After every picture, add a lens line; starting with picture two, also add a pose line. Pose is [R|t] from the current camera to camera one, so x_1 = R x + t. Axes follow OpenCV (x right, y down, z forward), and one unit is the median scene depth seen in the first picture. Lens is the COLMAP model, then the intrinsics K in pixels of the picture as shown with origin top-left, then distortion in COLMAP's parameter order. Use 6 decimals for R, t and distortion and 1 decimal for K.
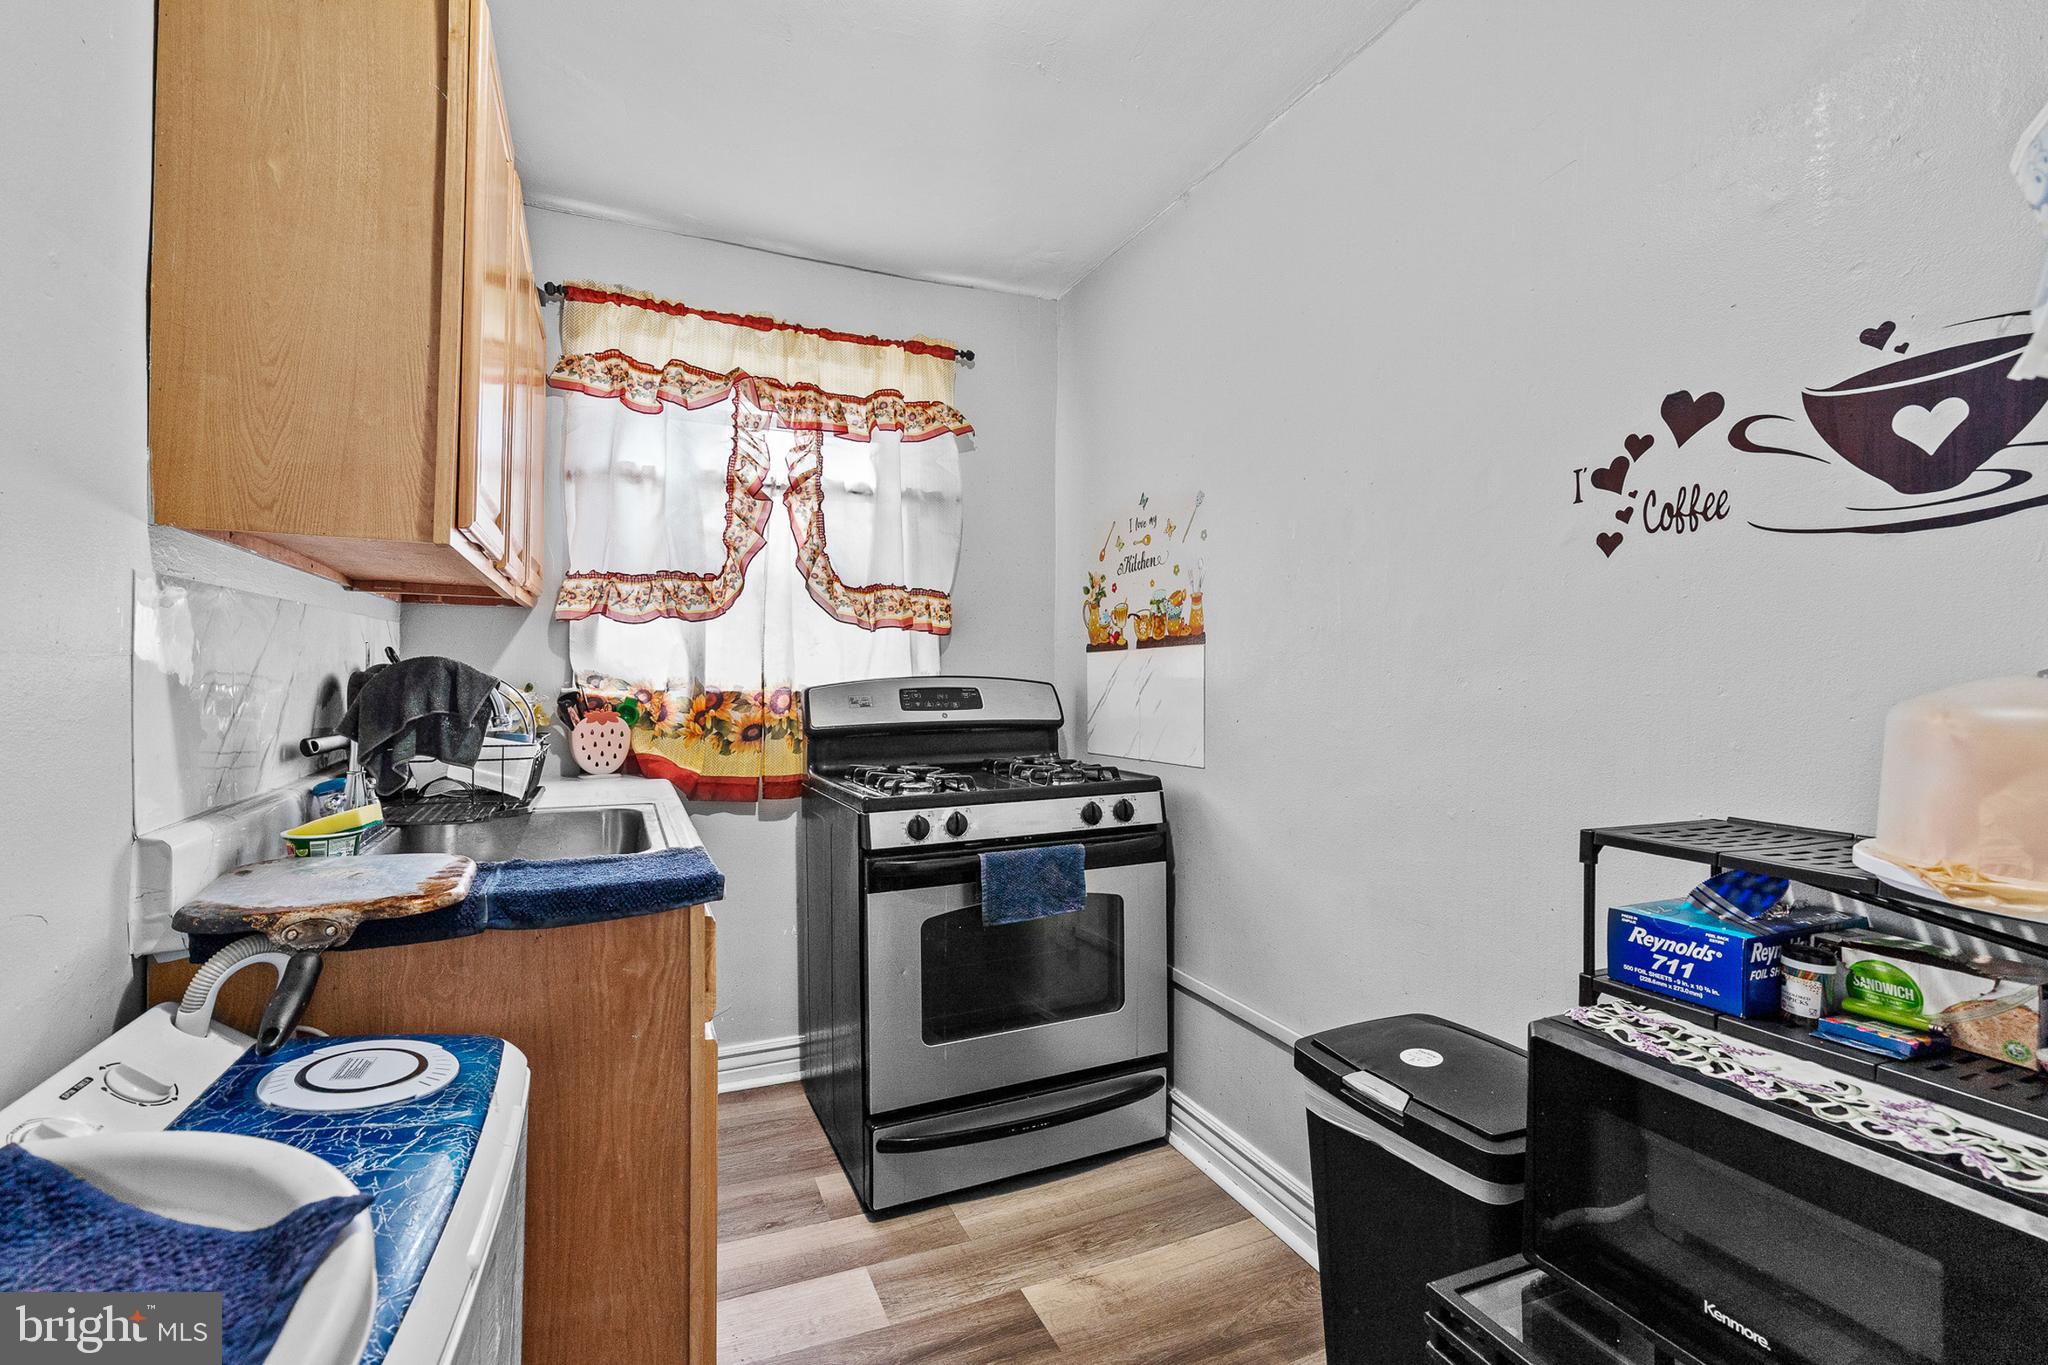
lens RADIAL K [[930.2, 0, 1032.3], [0, 930.2, 667.9], [0, 0, 1]] dist [0.001088, 0.000229]
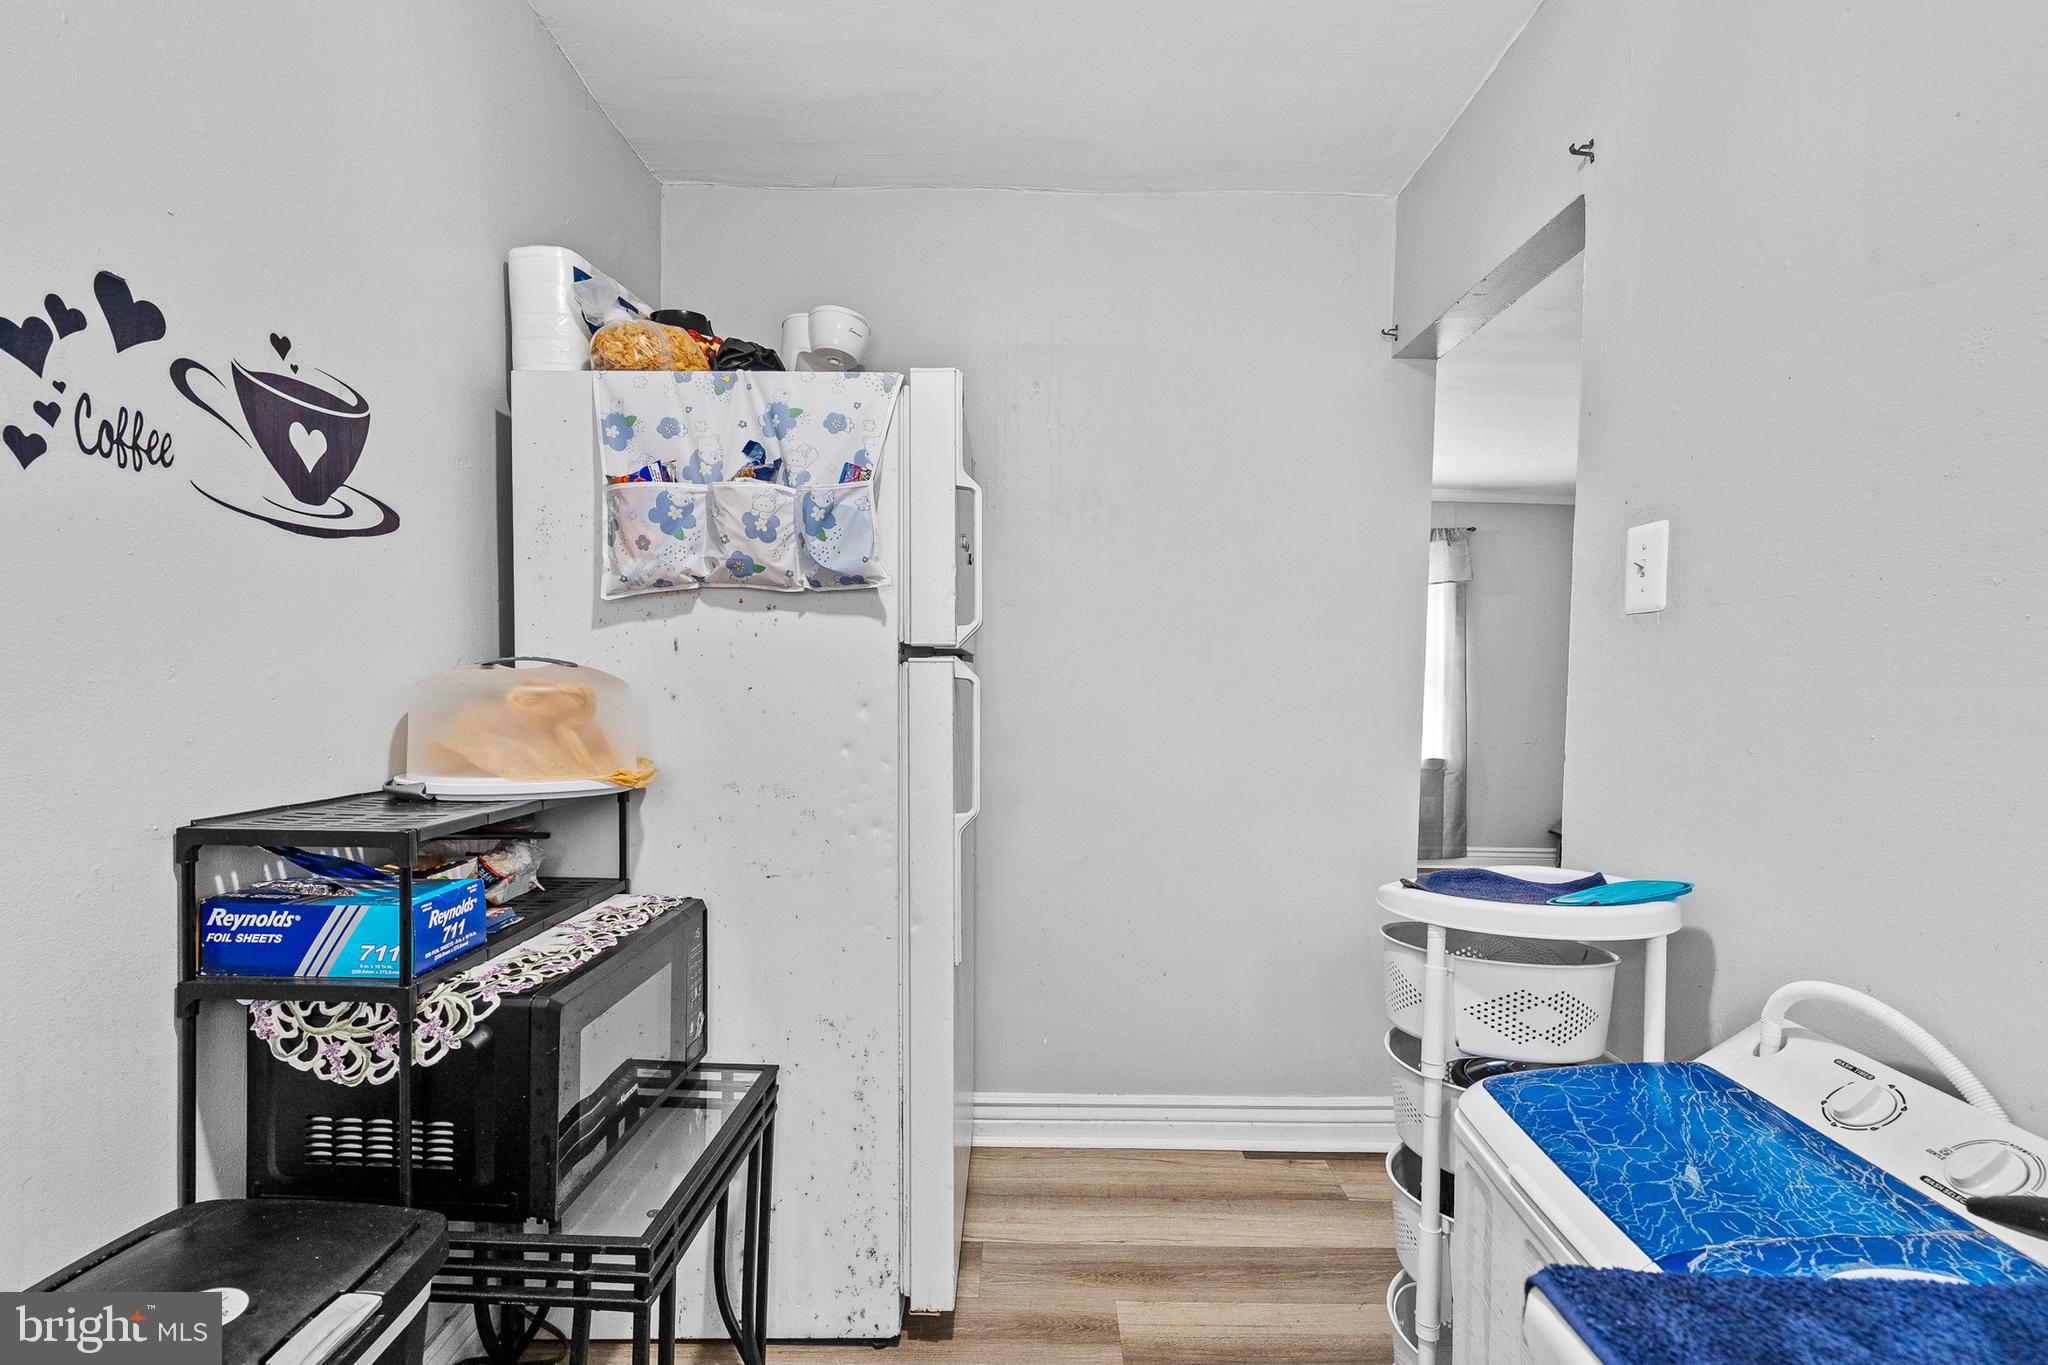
lens RADIAL K [[930.2, 0, 1028.7], [0, 930.2, 695.0], [0, 0, 1]] dist [0.001088, 0.000229]
pose [[-0.912059, -0.034762, 0.408584, -0.301546], [-0.030945, 0.999394, 0.015951, 0.005425], [-0.408890, 0.001905, -0.912581, 1.429091]]
